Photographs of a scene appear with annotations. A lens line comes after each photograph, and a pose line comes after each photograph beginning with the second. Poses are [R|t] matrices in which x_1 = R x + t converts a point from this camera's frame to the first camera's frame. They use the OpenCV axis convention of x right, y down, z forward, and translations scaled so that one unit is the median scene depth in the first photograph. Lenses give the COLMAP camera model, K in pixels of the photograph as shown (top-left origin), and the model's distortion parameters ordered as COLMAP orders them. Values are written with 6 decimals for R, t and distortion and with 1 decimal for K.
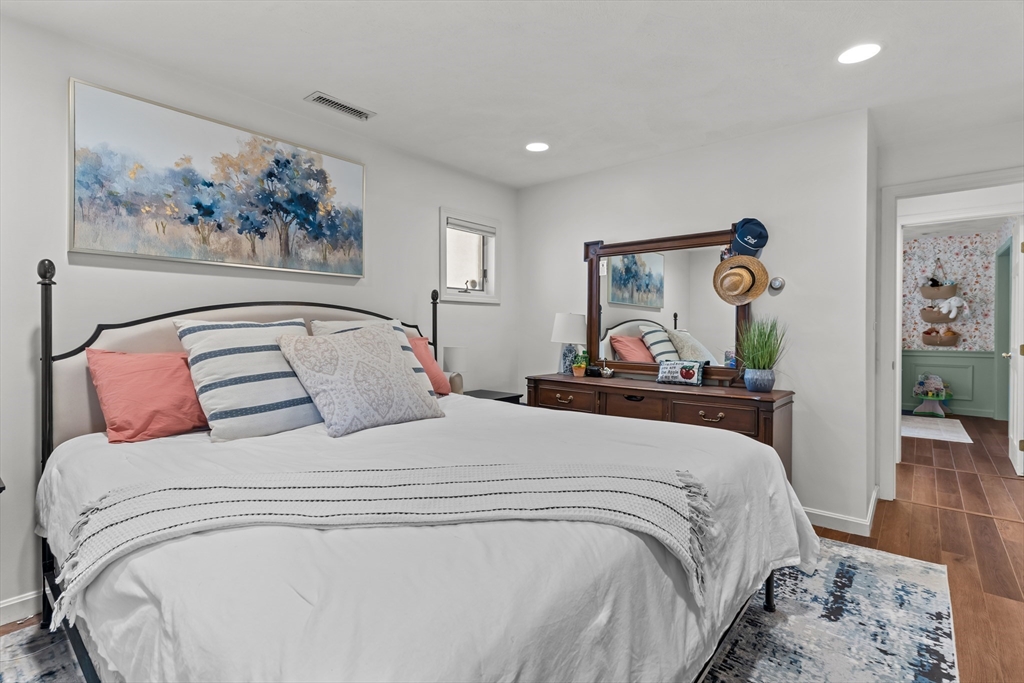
lens RADIAL K [[492.2, 0, 518.6], [0, 492.2, 333.7], [0, 0, 1]] dist [0.001298, -0.001308]
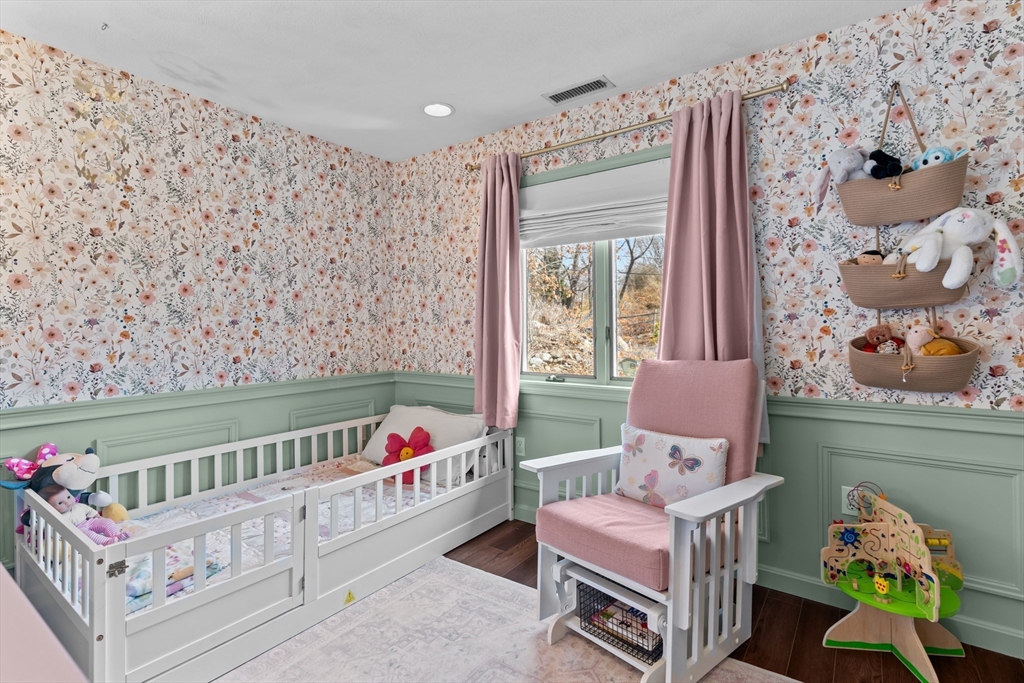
lens RADIAL K [[492.2, 0, 527.1], [0, 492.2, 318.8], [0, 0, 1]] dist [0.001298, -0.001308]
pose [[0.997261, -0.013344, 0.072751, 0.622367], [0.014605, 0.999752, -0.016834, -0.014631], [-0.072508, 0.017850, 0.997208, 0.739356]]
